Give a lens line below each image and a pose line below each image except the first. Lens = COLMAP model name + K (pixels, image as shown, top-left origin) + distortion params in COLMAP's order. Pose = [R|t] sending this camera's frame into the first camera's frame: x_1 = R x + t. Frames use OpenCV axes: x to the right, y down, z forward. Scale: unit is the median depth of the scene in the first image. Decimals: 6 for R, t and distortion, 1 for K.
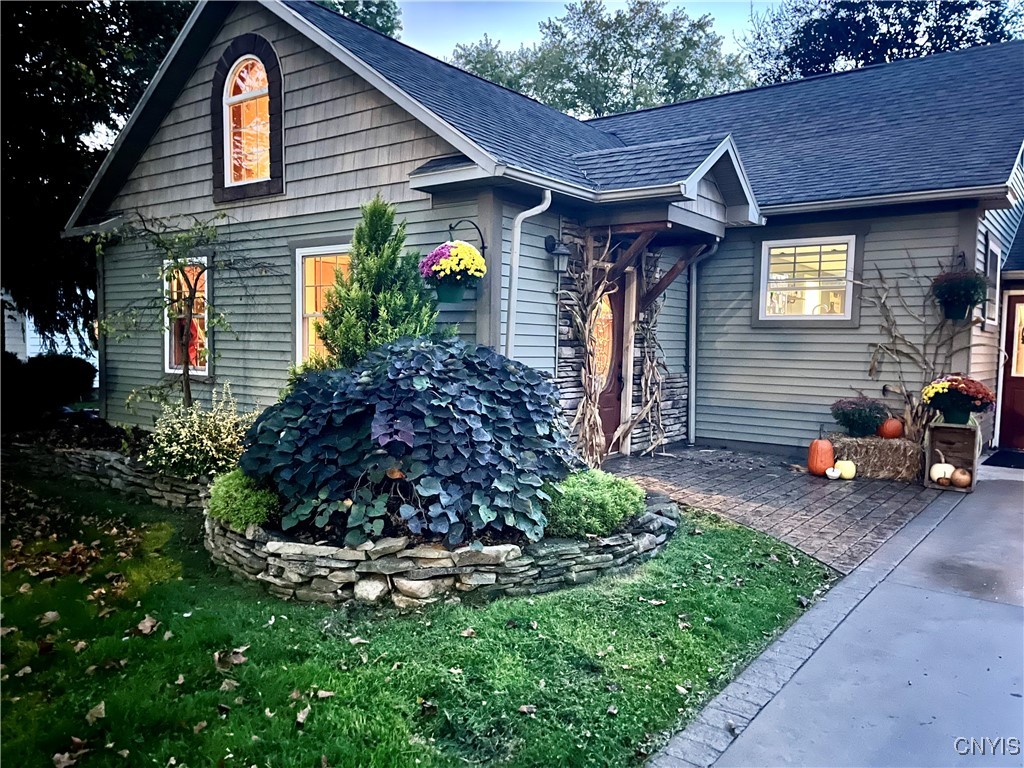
lens RADIAL K [[772.0, 0, 510.6], [0, 772.0, 398.9], [0, 0, 1]] dist [0.068375, -0.083656]
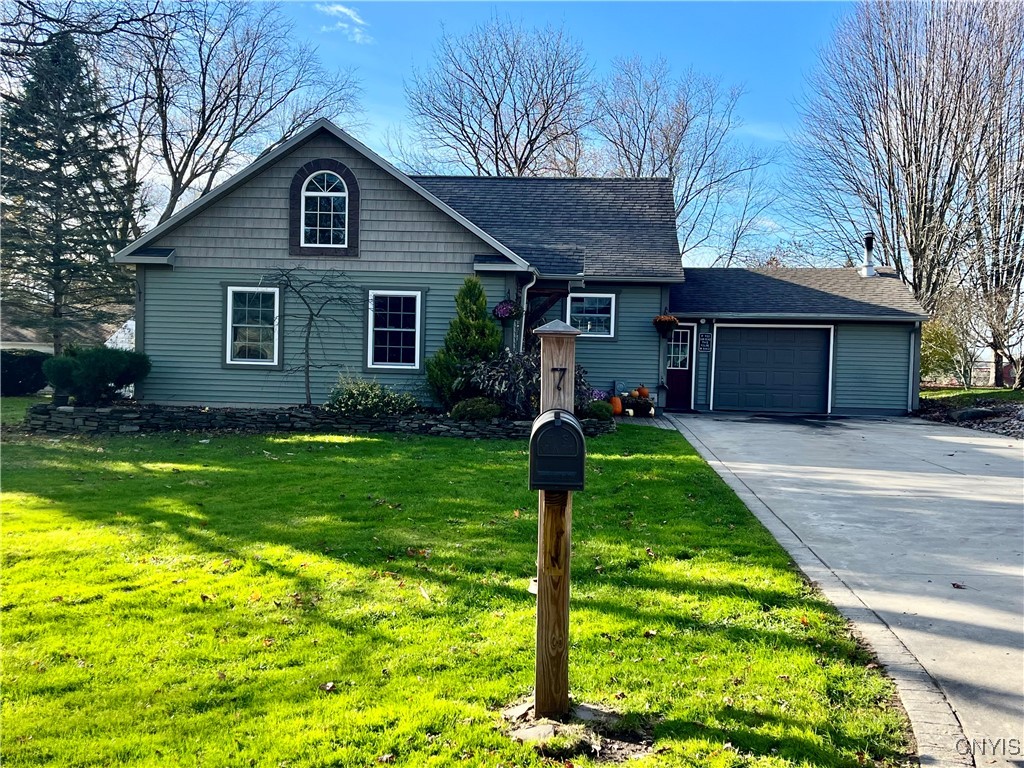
lens RADIAL K [[1029.4, 0, 519.8], [0, 1029.4, 387.2], [0, 0, 1]] dist [0.124180, 0.000000]
pose [[0.836329, -0.007190, 0.548181, -1.337138], [0.027442, 0.999210, -0.028760, 0.103096], [-0.547541, 0.039096, 0.835865, -1.157383]]
